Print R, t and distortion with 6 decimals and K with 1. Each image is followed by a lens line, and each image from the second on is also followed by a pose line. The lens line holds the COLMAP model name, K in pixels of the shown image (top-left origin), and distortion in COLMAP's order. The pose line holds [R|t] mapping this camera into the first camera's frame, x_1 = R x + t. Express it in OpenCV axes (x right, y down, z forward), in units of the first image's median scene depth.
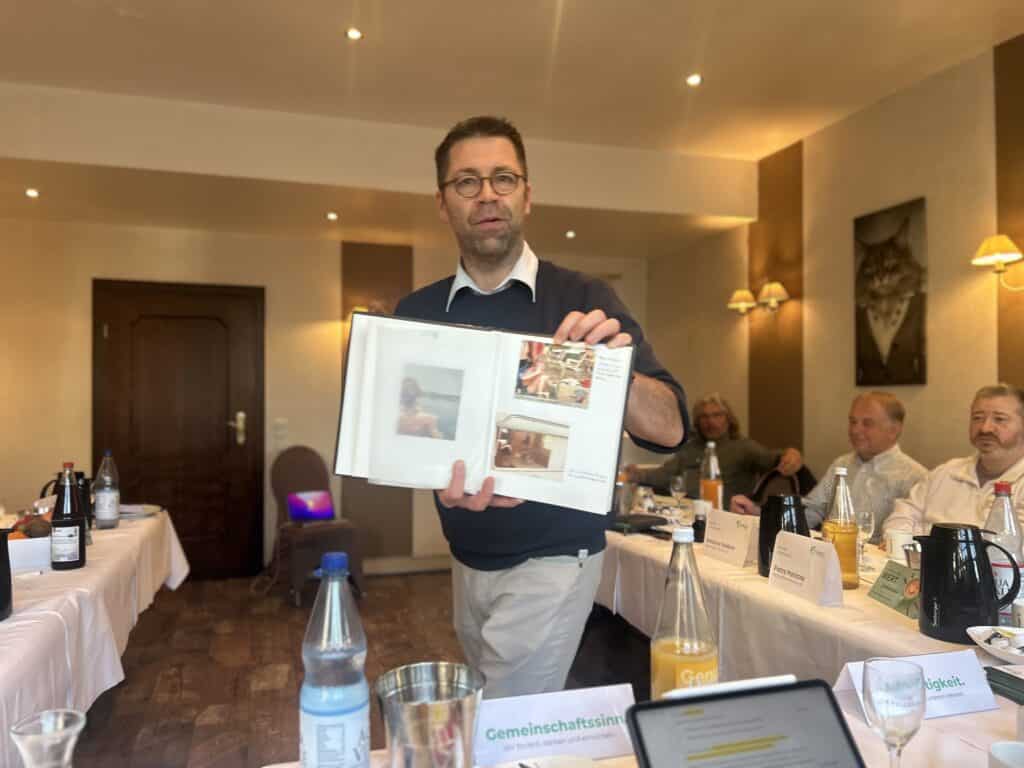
lens RADIAL K [[767.0, 0, 508.2], [0, 767.0, 390.0], [0, 0, 1]] dist [0.067505, -0.067298]
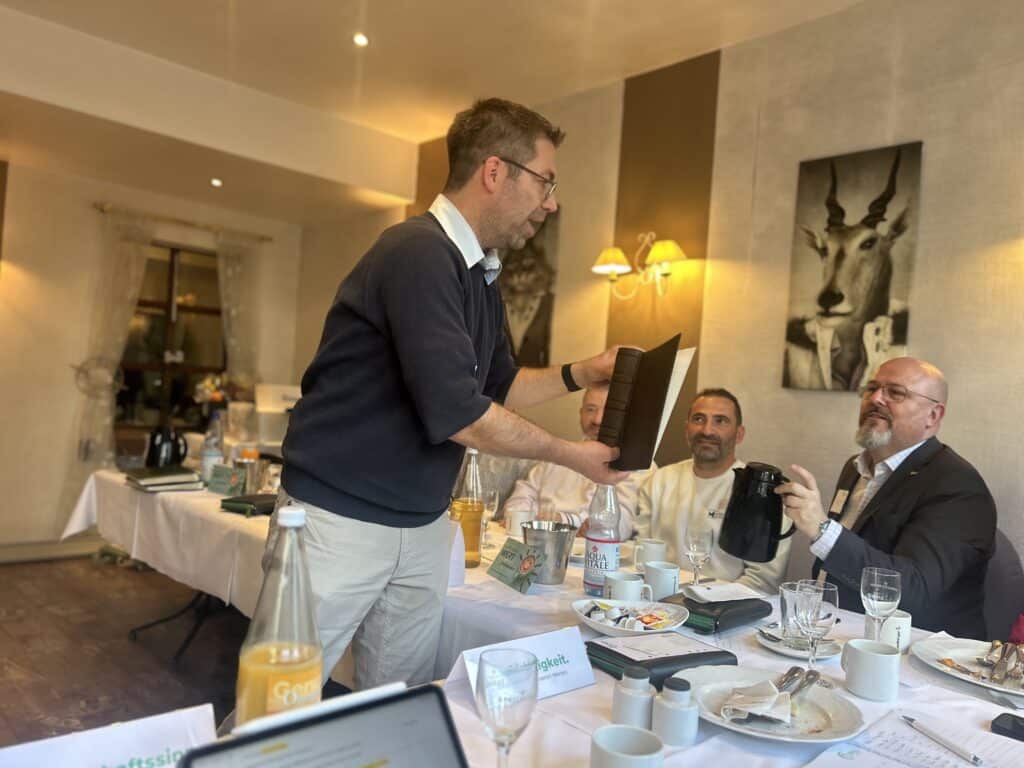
lens RADIAL K [[766.2, 0, 509.2], [0, 766.2, 386.7], [0, 0, 1]] dist [0.076488, -0.079046]
pose [[0.898958, 0.066920, 0.432894, 0.039193], [-0.076076, 0.997095, 0.003845, 0.016398], [-0.431379, -0.036389, 0.901437, 0.095081]]
